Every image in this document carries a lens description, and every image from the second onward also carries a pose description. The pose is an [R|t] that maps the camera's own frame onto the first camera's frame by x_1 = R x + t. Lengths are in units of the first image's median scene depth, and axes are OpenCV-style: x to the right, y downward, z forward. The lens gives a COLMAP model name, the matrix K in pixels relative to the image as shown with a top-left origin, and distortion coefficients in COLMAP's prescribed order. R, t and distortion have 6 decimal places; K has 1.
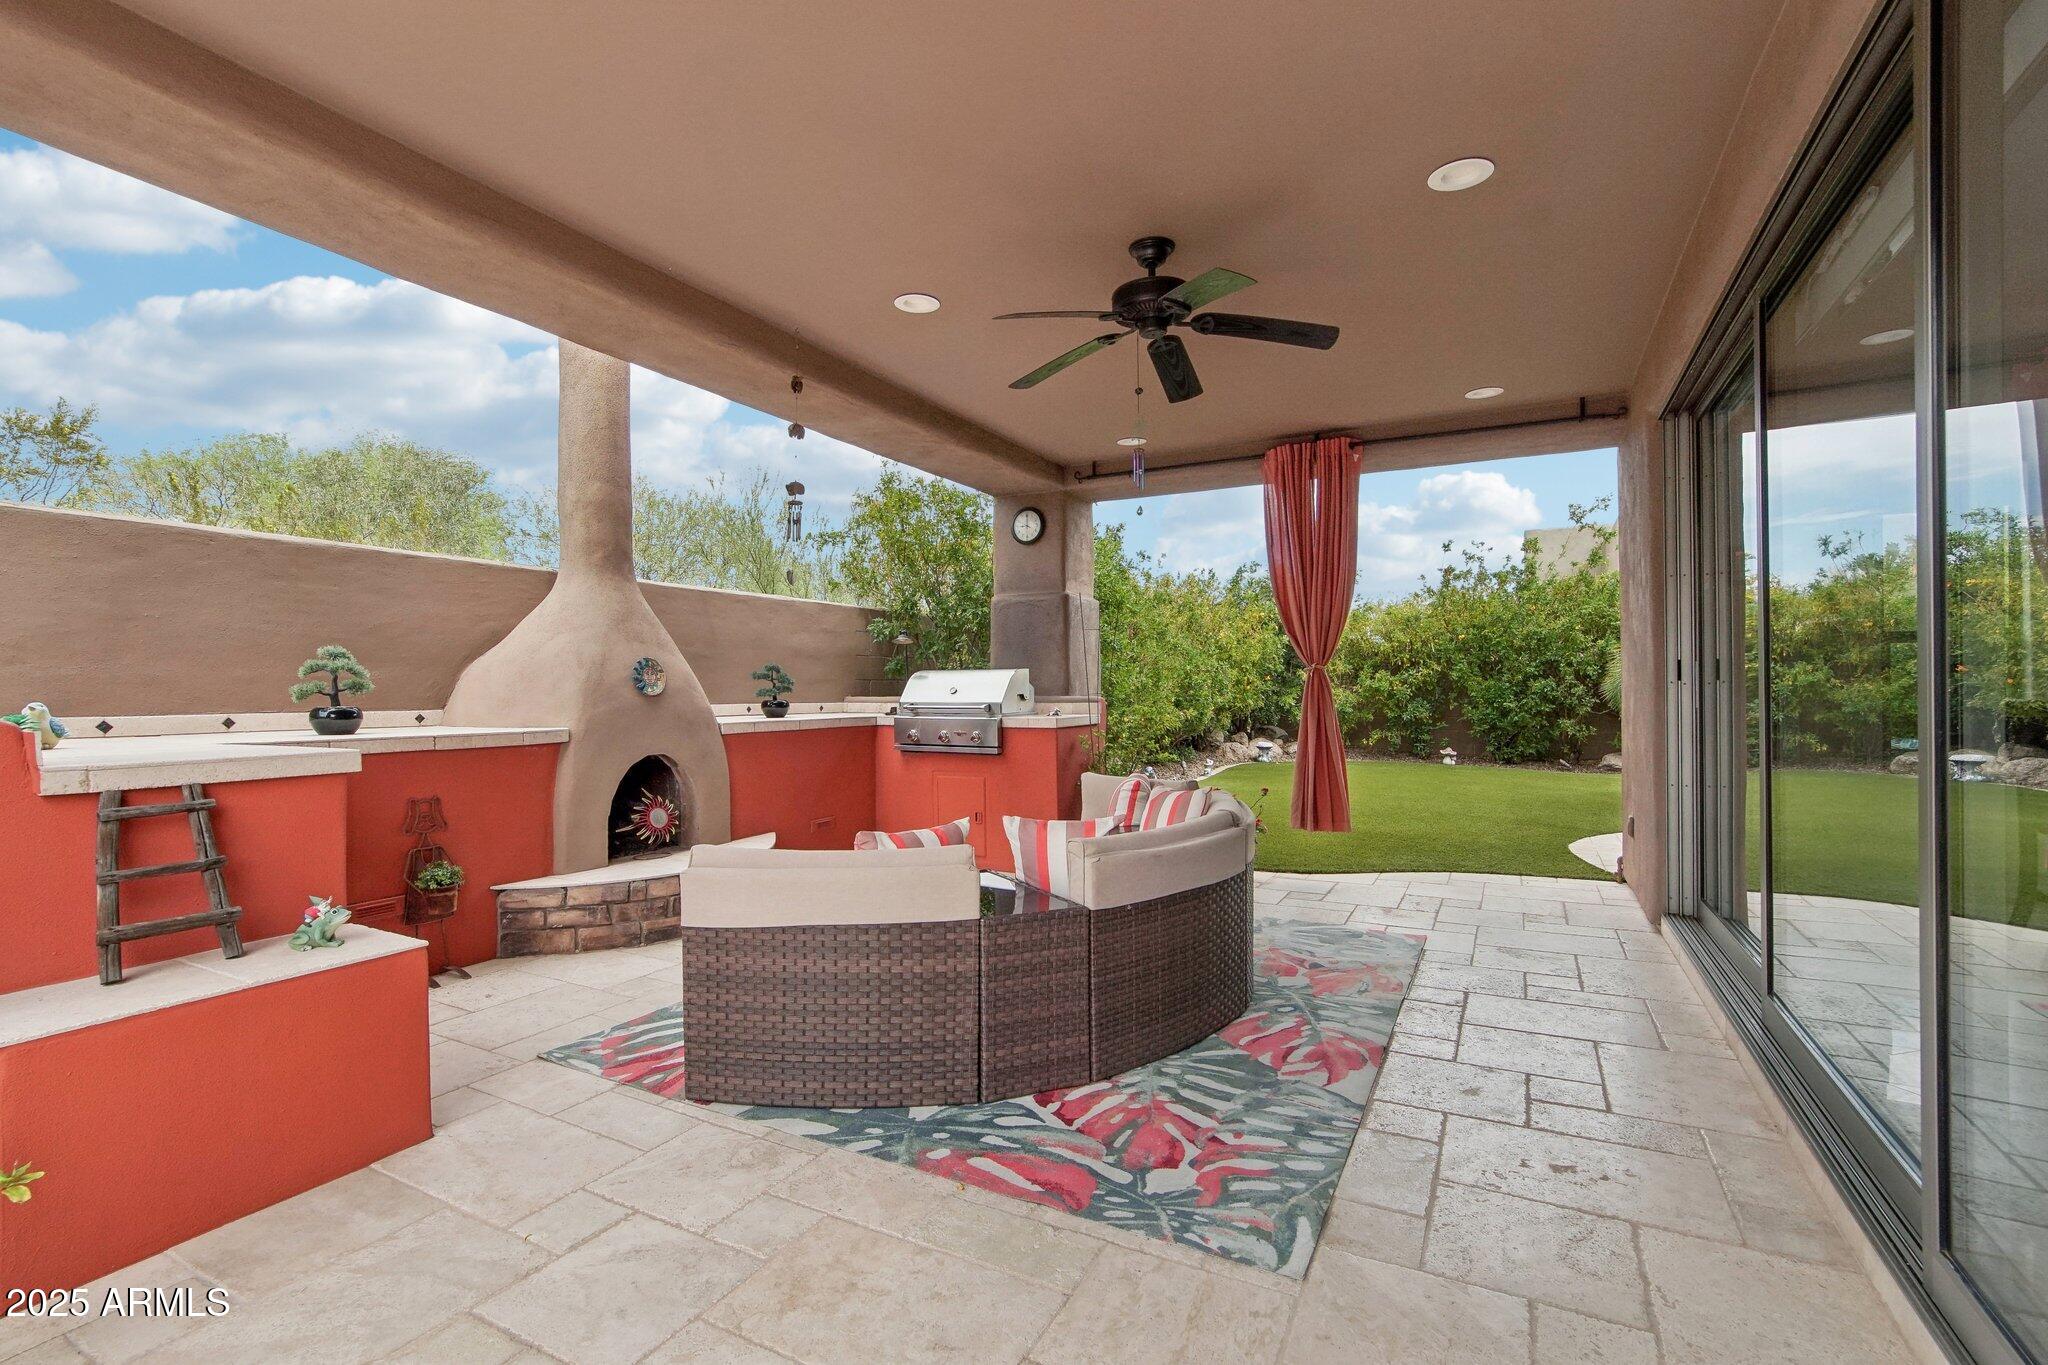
lens RADIAL K [[920.0, 0, 1019.8], [0, 920.0, 690.0], [0, 0, 1]] dist [-0.012371, 0.000211]
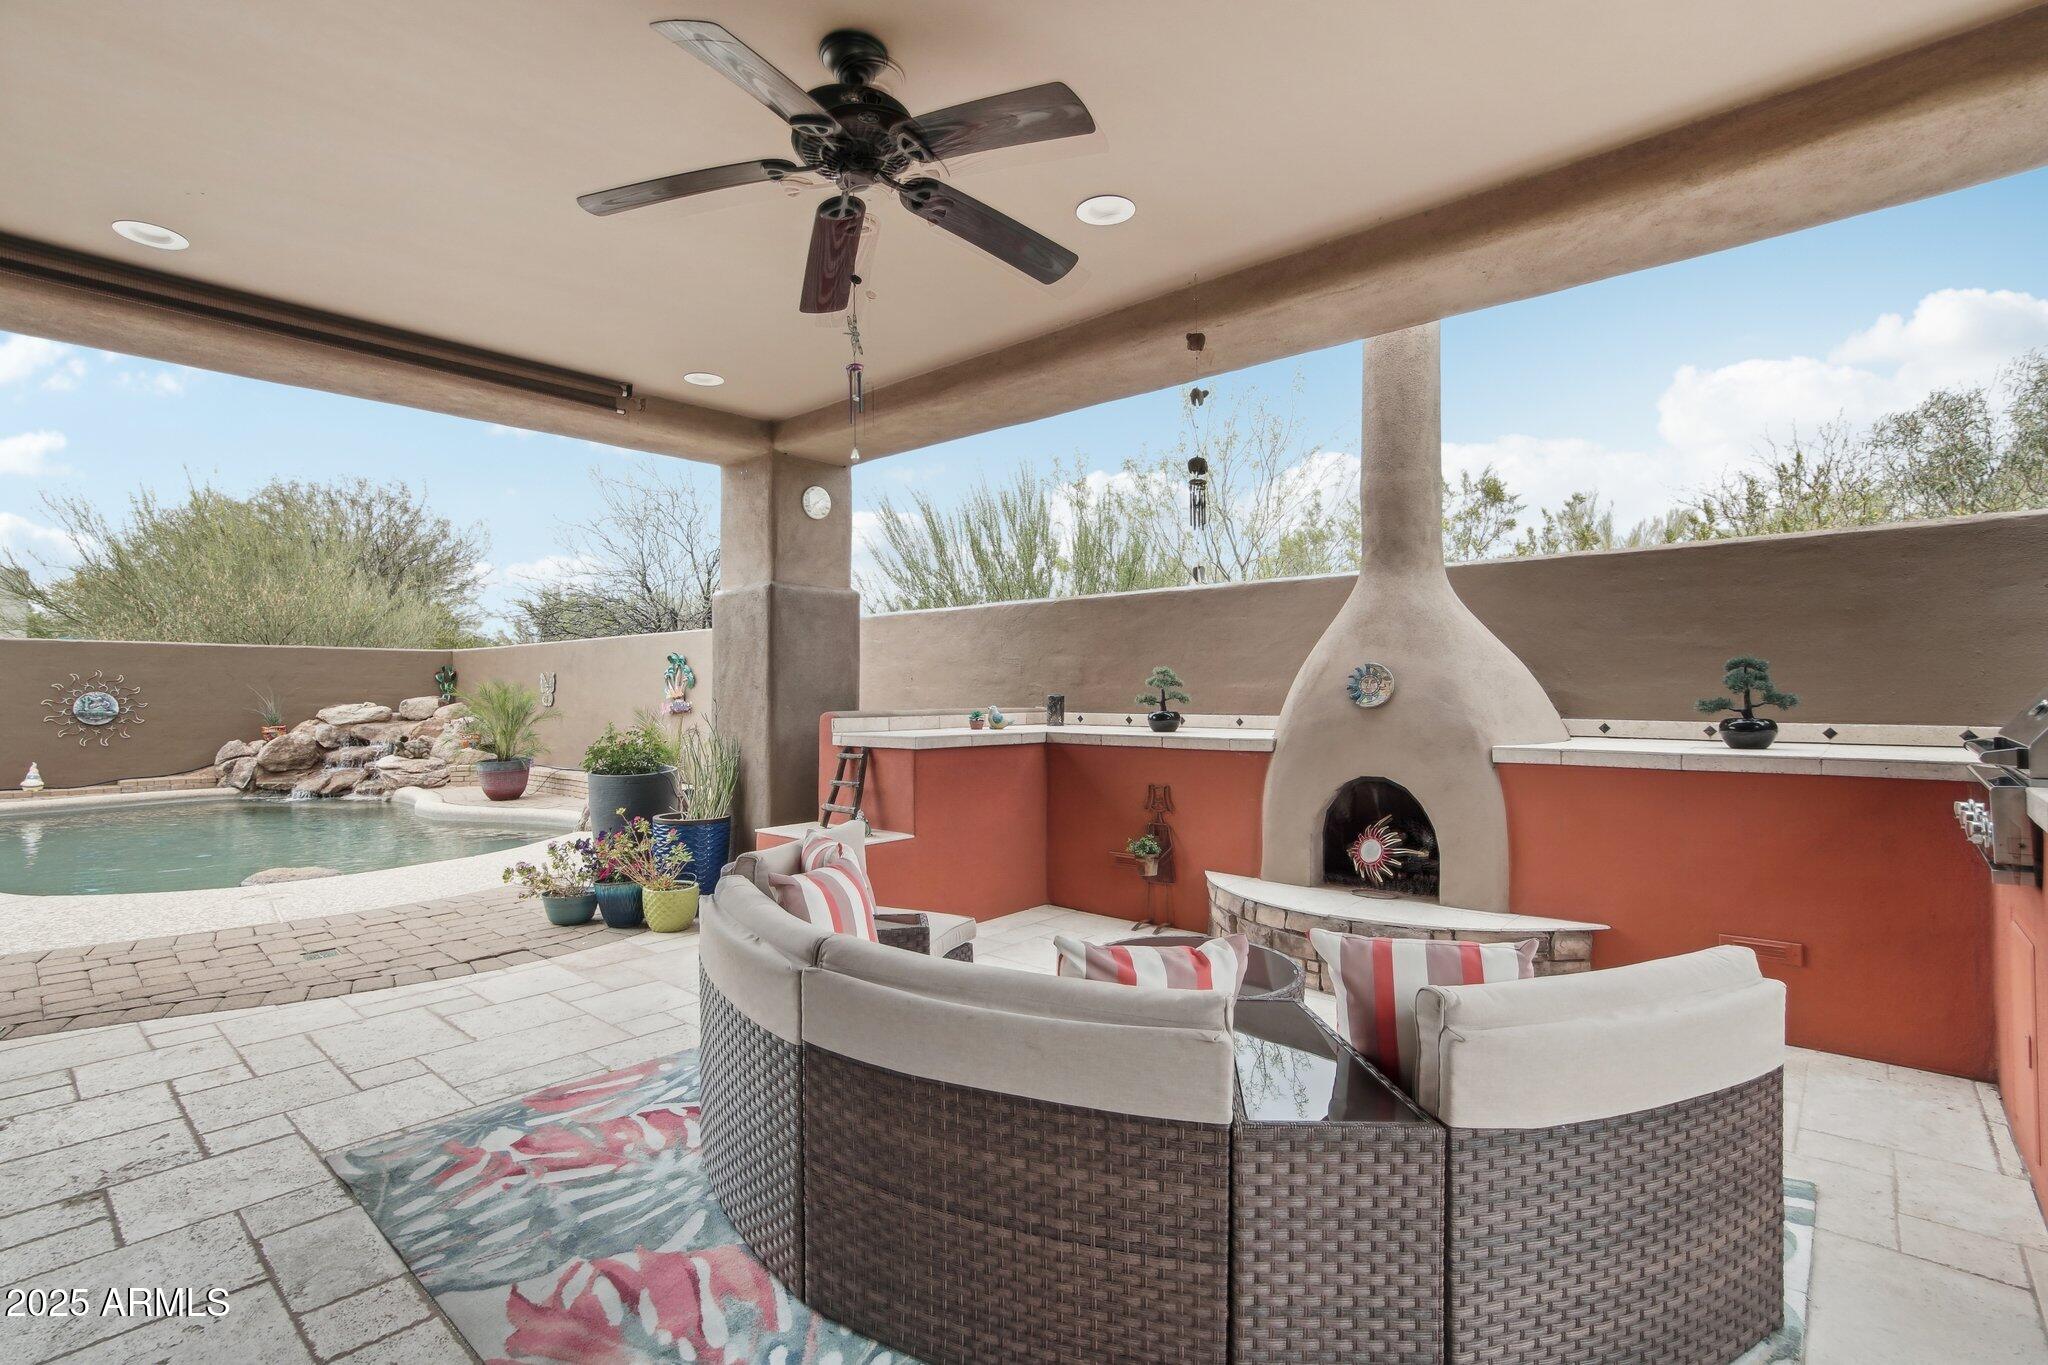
lens RADIAL K [[964.1, 0, 1024.0], [0, 964.1, 682.5], [0, 0, 1]] dist [-0.017585, 0.012488]
pose [[-0.238274, 0.000625, -0.971198, 0.955680], [0.007620, 0.999970, -0.001226, -0.032419], [0.971168, -0.007693, -0.238272, 1.559464]]
